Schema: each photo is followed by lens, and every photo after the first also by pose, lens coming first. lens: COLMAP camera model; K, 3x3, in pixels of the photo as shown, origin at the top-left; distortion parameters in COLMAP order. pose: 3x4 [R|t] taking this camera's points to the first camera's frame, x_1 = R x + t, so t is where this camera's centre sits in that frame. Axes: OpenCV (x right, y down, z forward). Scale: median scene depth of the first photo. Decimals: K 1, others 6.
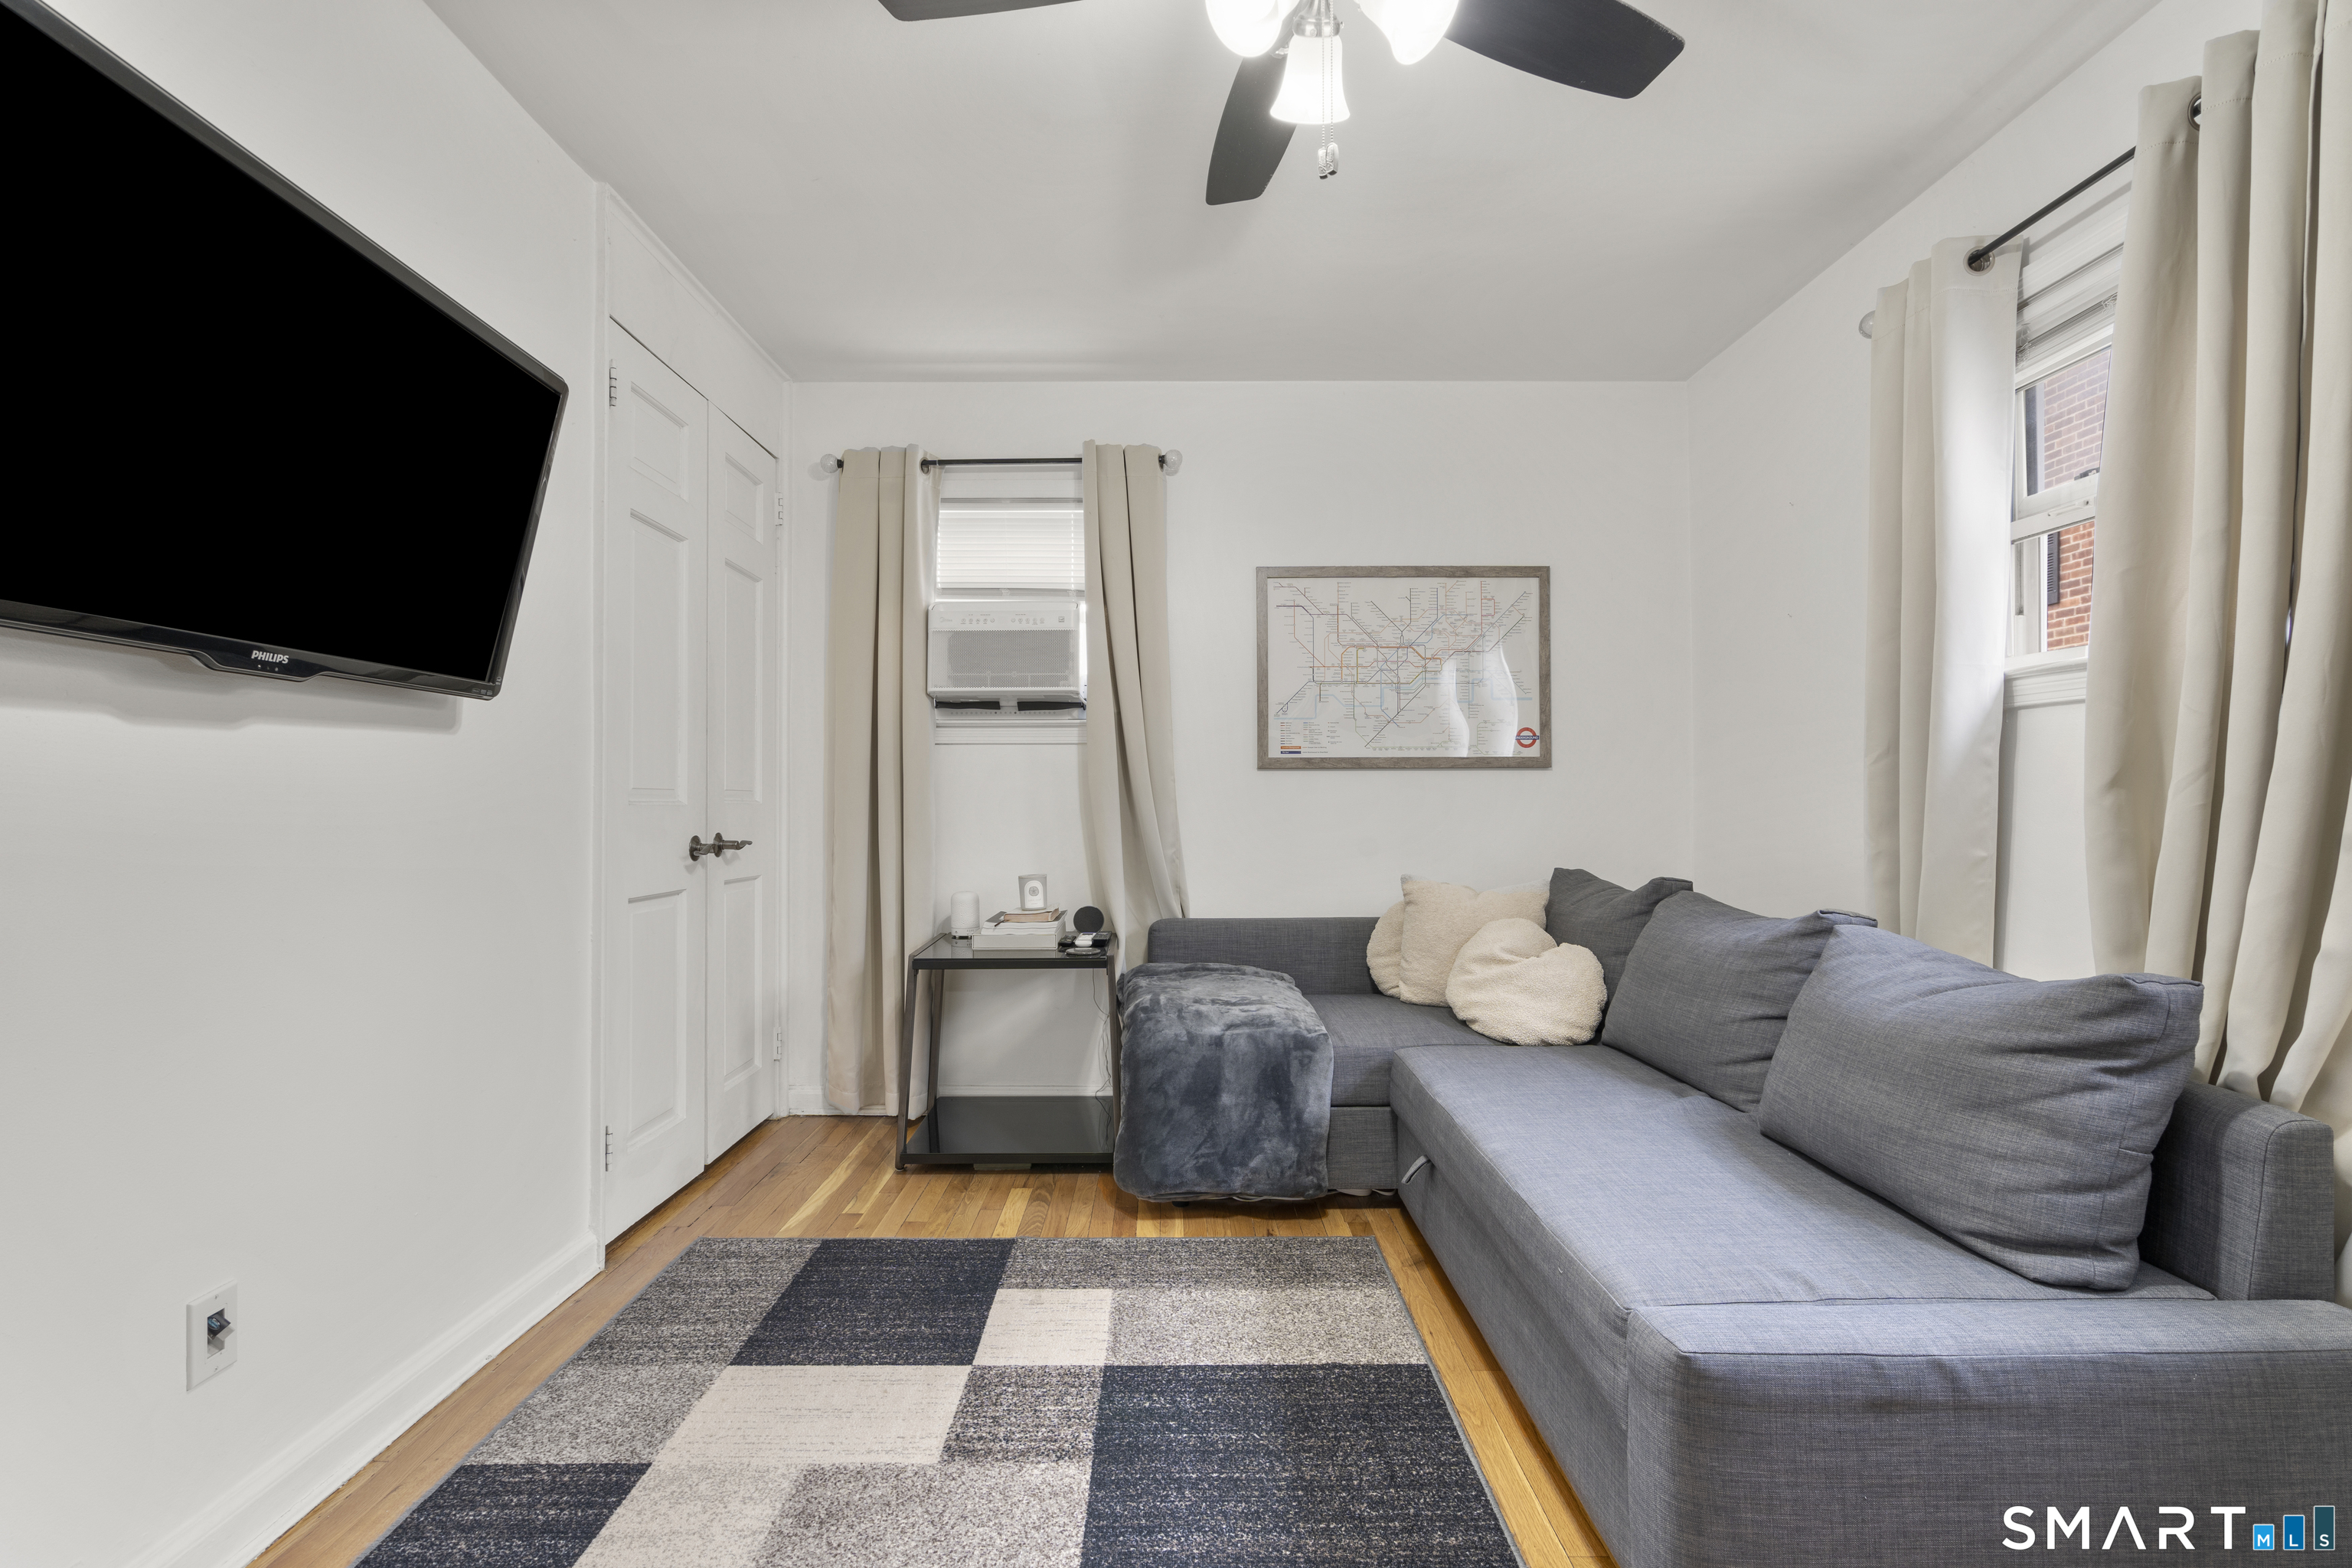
lens RADIAL K [[1055.2, 0, 1173.4], [0, 1055.2, 794.4], [0, 0, 1]] dist [-0.009317, 0.004070]
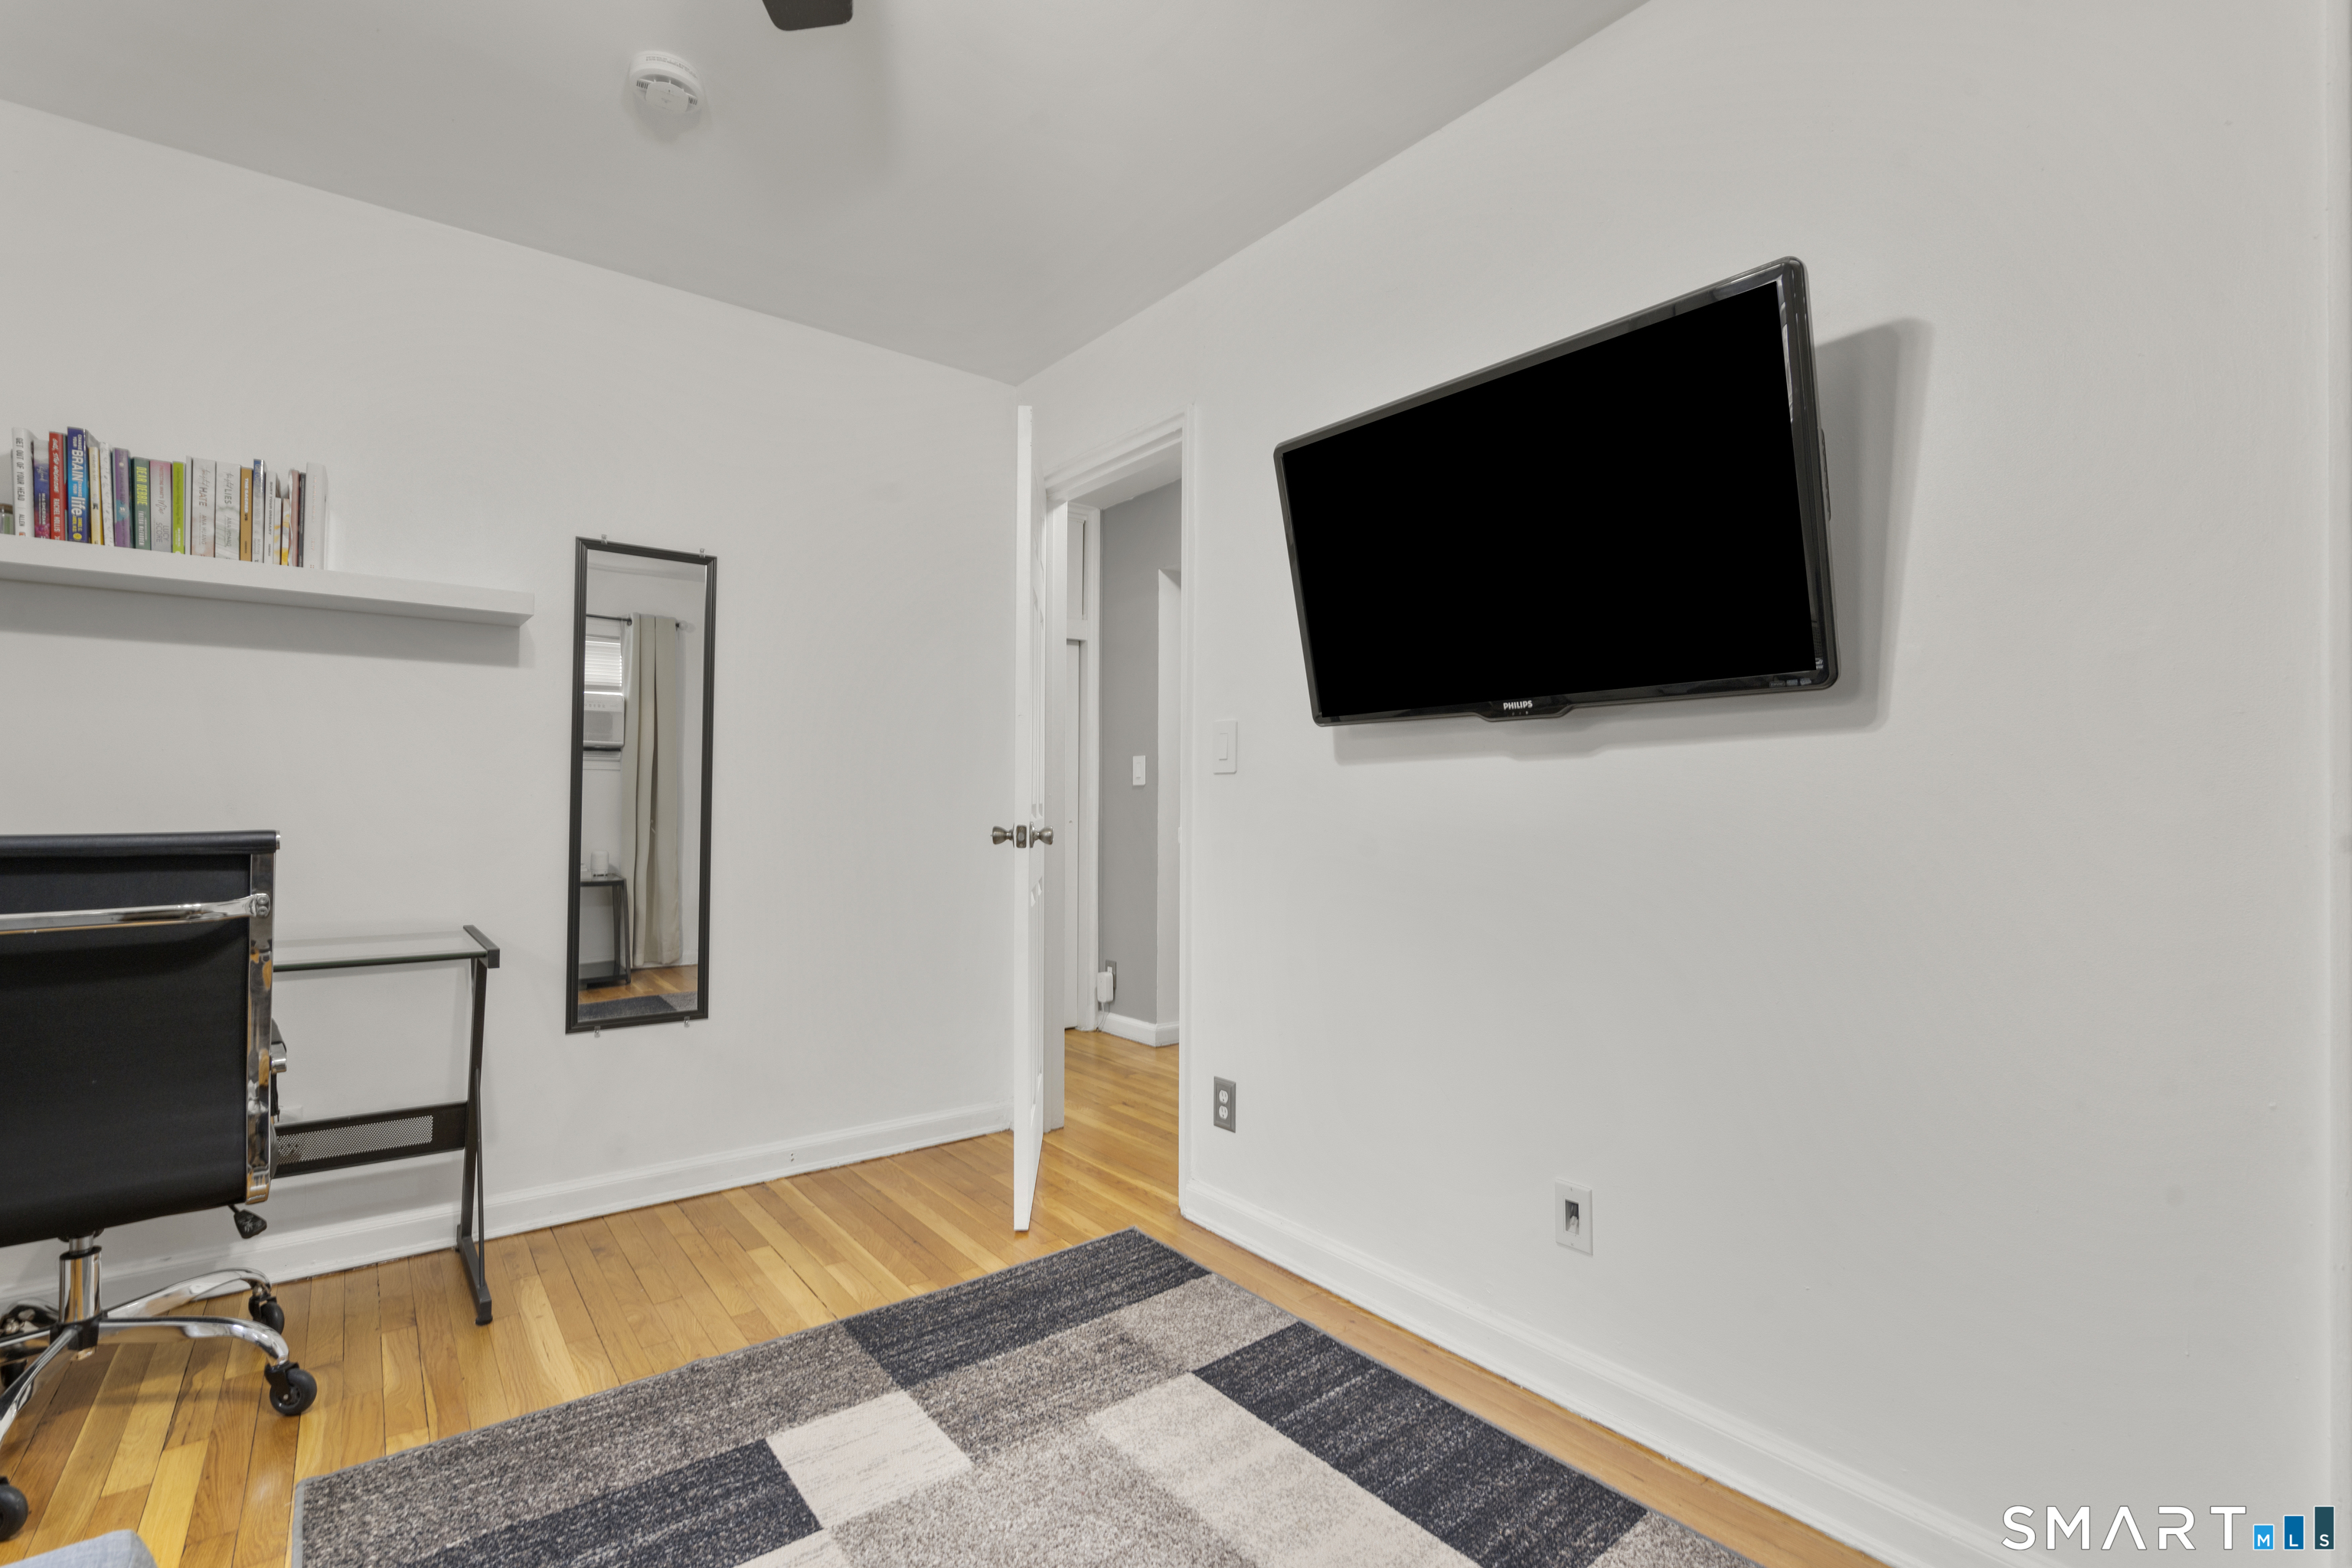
lens RADIAL K [[1055.2, 0, 1168.3], [0, 1055.2, 797.4], [0, 0, 1]] dist [-0.009317, 0.004070]
pose [[-0.788564, -0.008928, -0.614888, 0.290326], [-0.002999, 0.999939, -0.010674, 0.001769], [0.614945, -0.006573, -0.788542, 1.657629]]
